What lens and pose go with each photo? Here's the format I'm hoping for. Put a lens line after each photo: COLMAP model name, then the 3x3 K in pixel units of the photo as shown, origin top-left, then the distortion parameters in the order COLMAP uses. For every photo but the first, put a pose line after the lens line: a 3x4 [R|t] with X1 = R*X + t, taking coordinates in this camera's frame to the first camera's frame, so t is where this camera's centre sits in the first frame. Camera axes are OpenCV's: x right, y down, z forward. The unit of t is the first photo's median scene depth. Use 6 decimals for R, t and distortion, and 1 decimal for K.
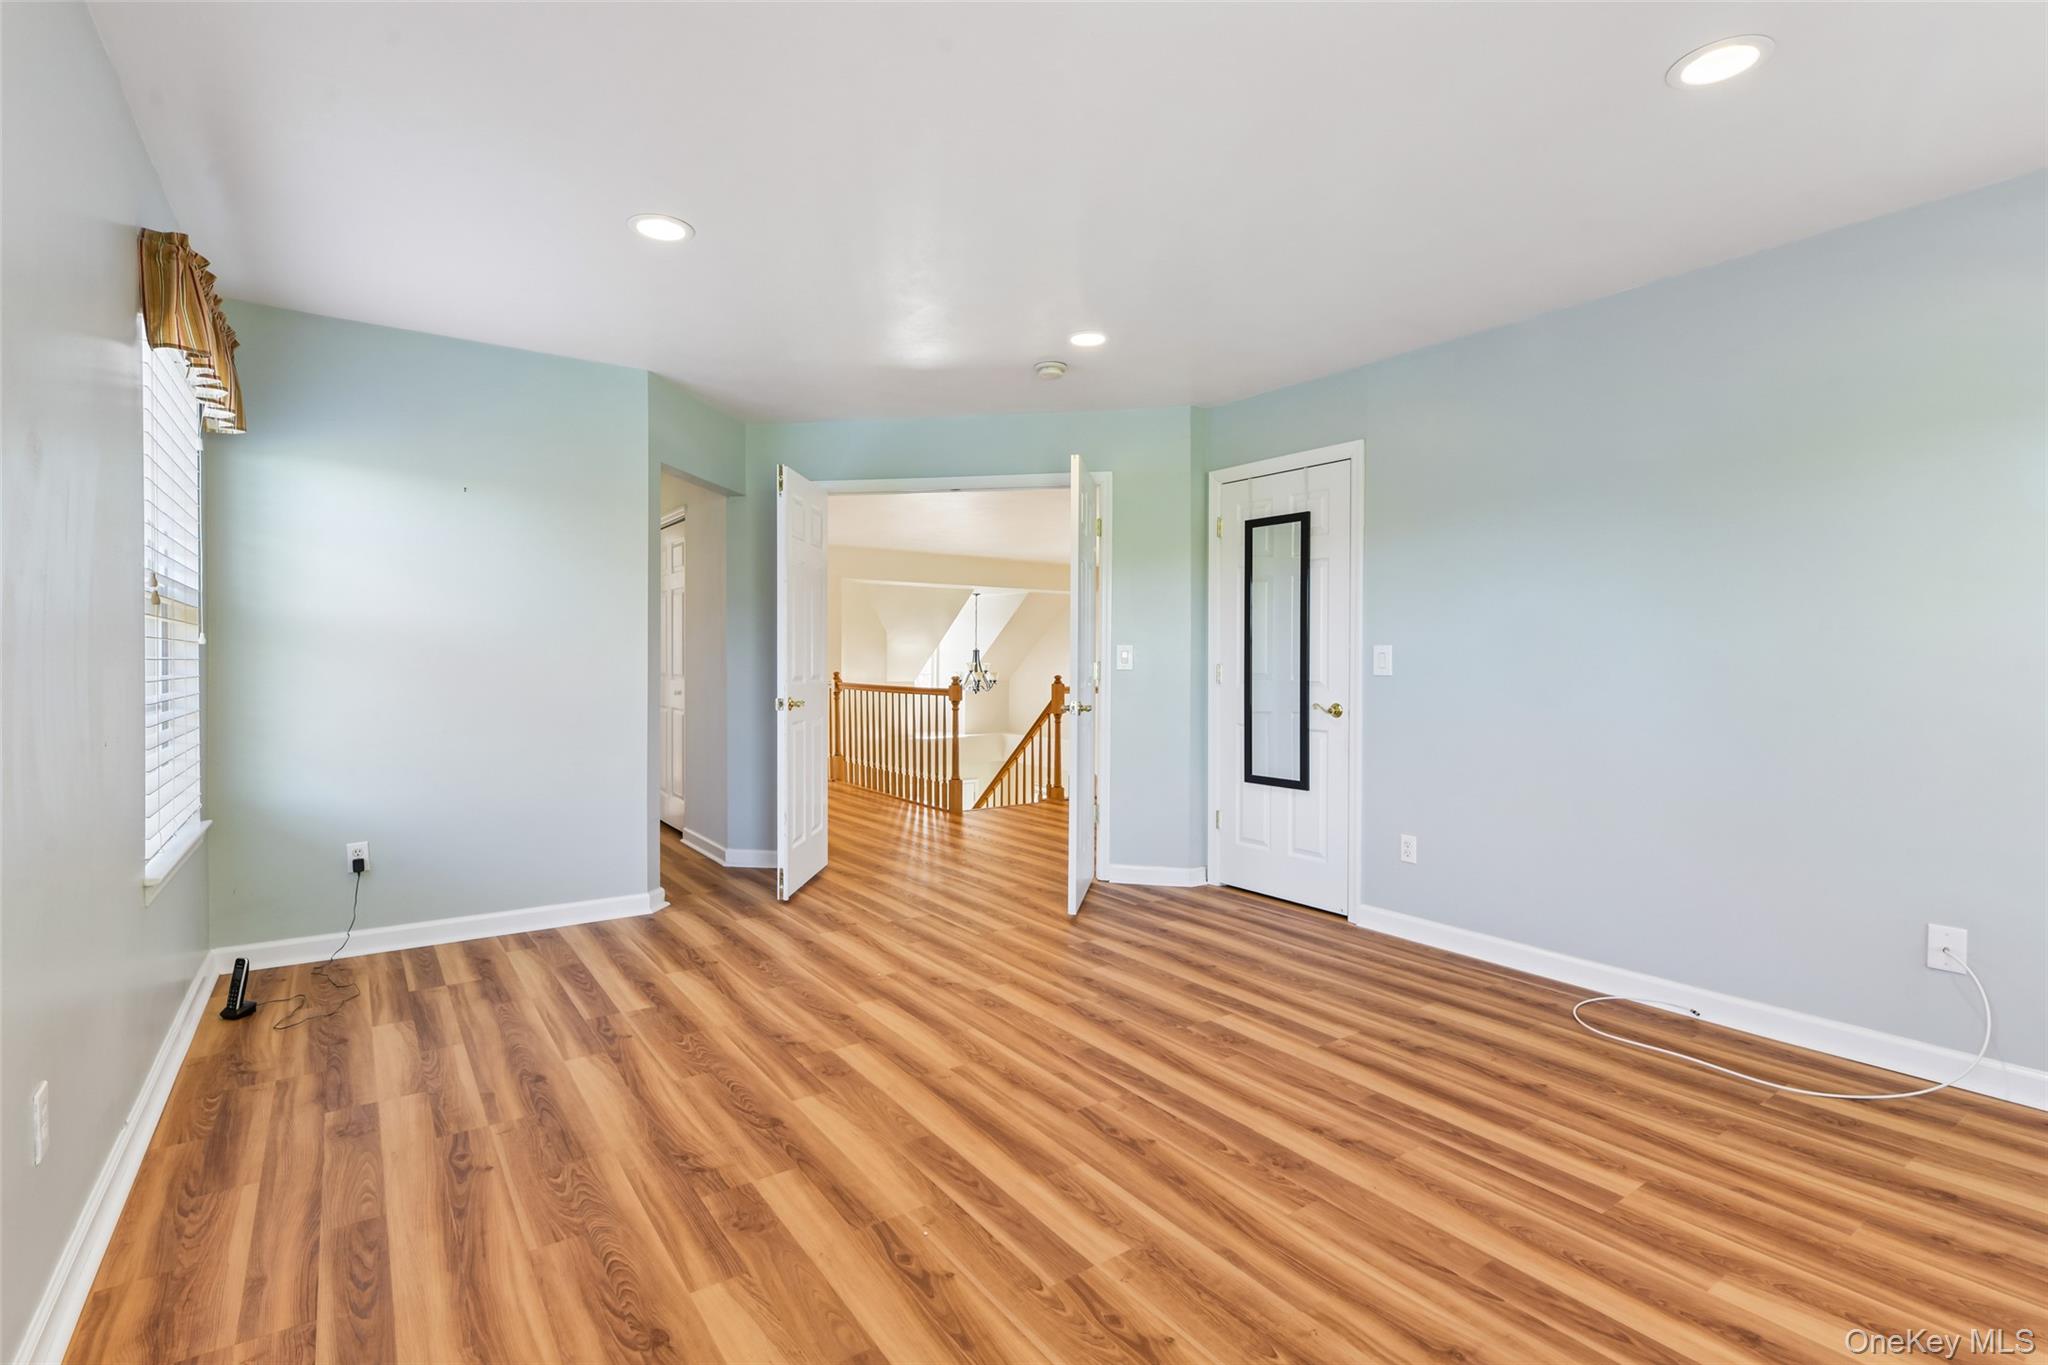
lens RADIAL K [[950.6, 0, 1028.0], [0, 950.6, 670.4], [0, 0, 1]] dist [0.004466, 0.000072]
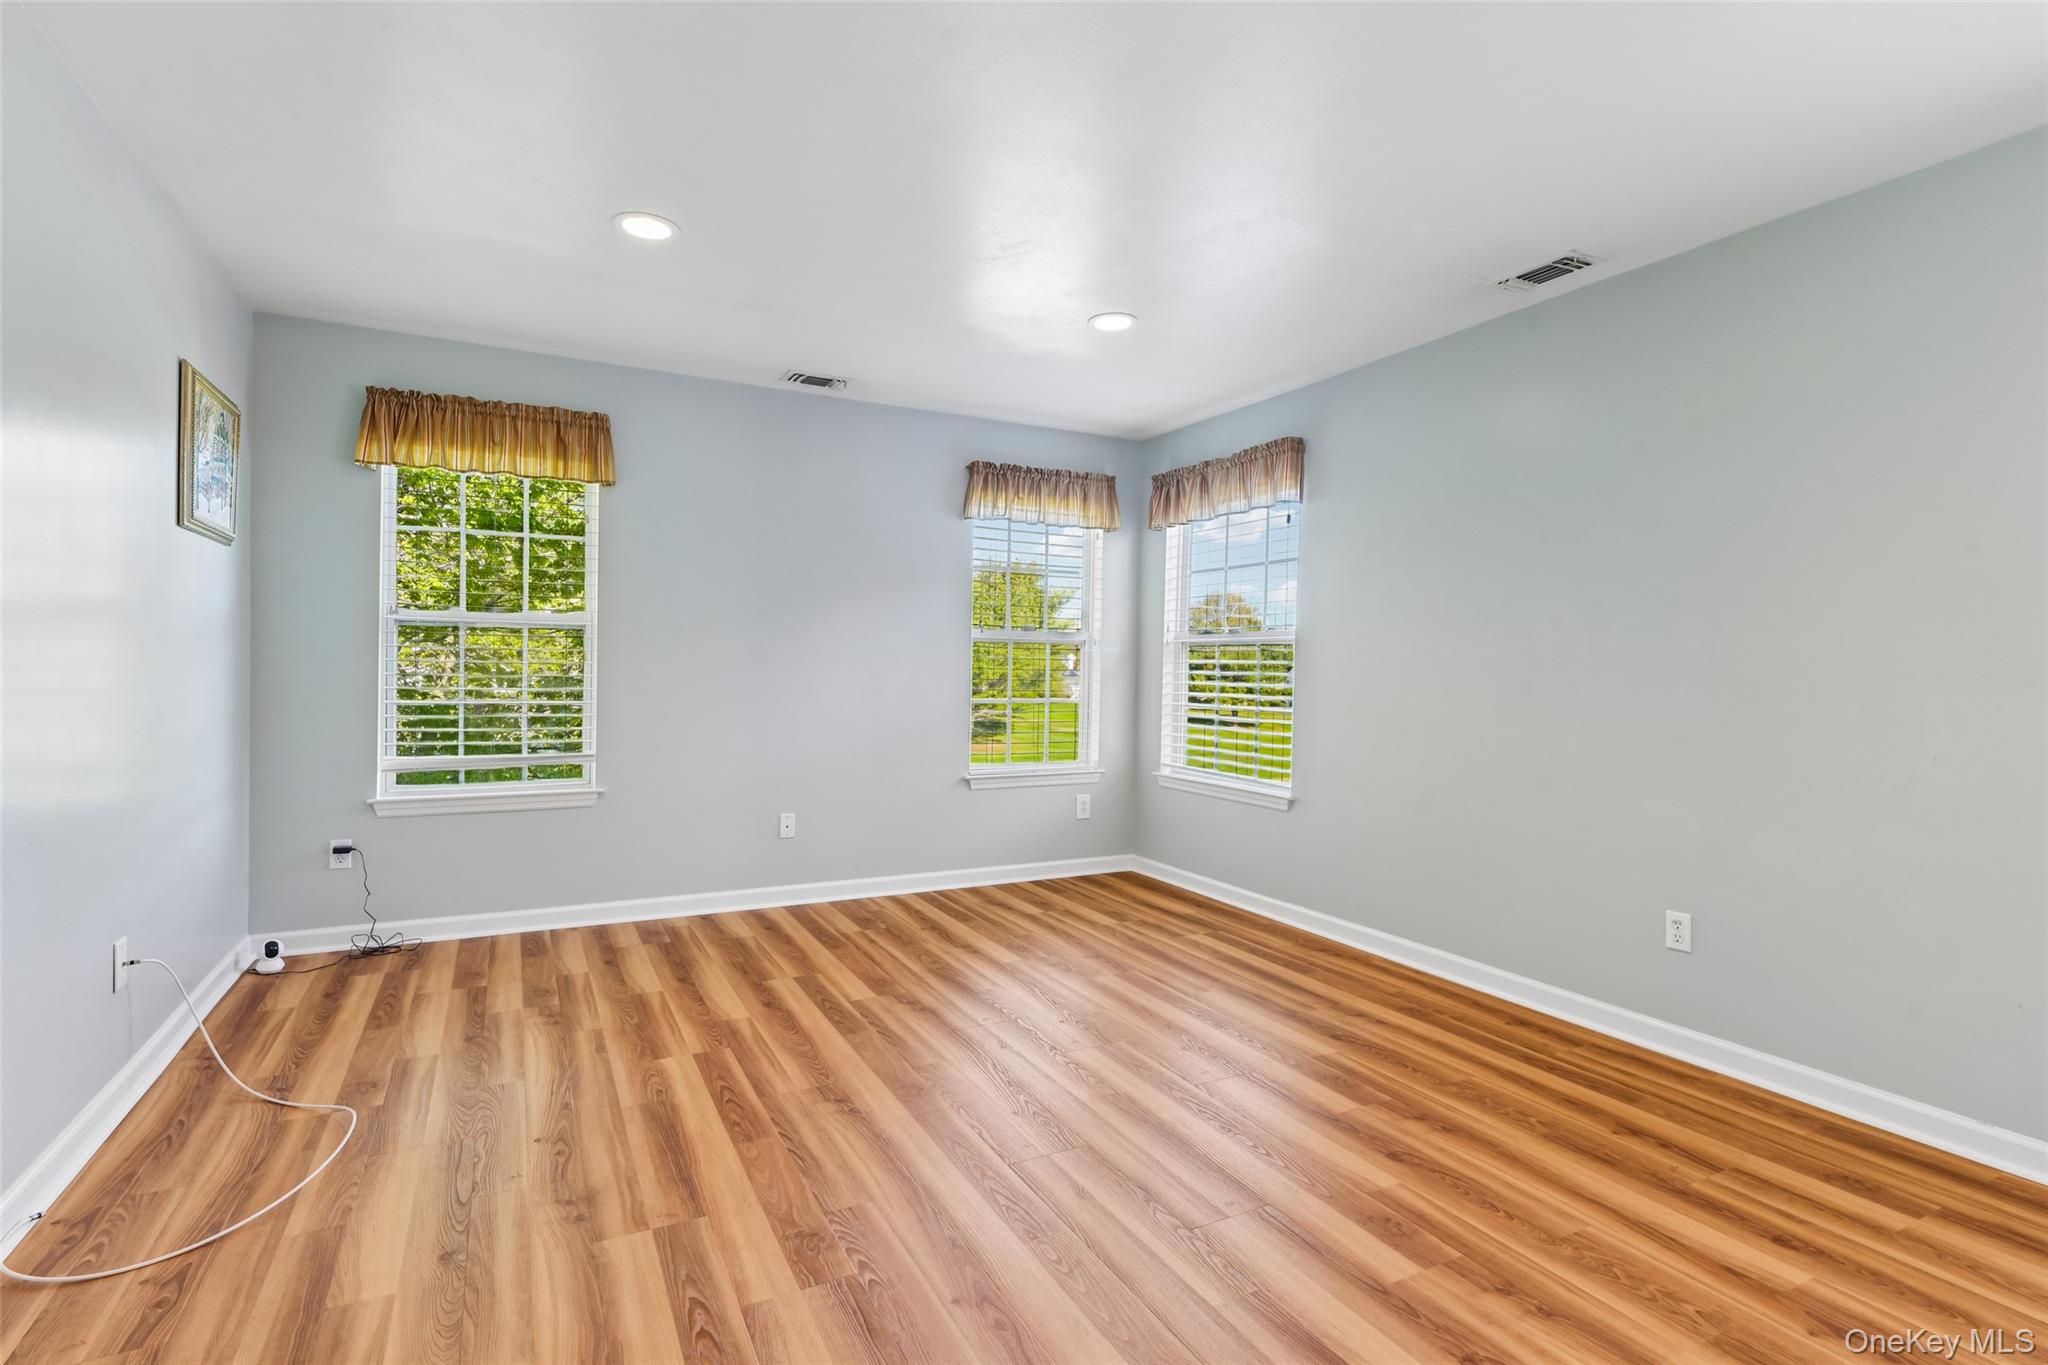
lens RADIAL K [[950.6, 0, 1029.5], [0, 950.6, 678.2], [0, 0, 1]] dist [0.004466, 0.000072]
pose [[-0.991044, -0.022569, 0.131614, -0.016523], [-0.019505, 0.999509, 0.024527, -0.023795], [-0.132103, 0.021740, -0.990998, 1.999763]]
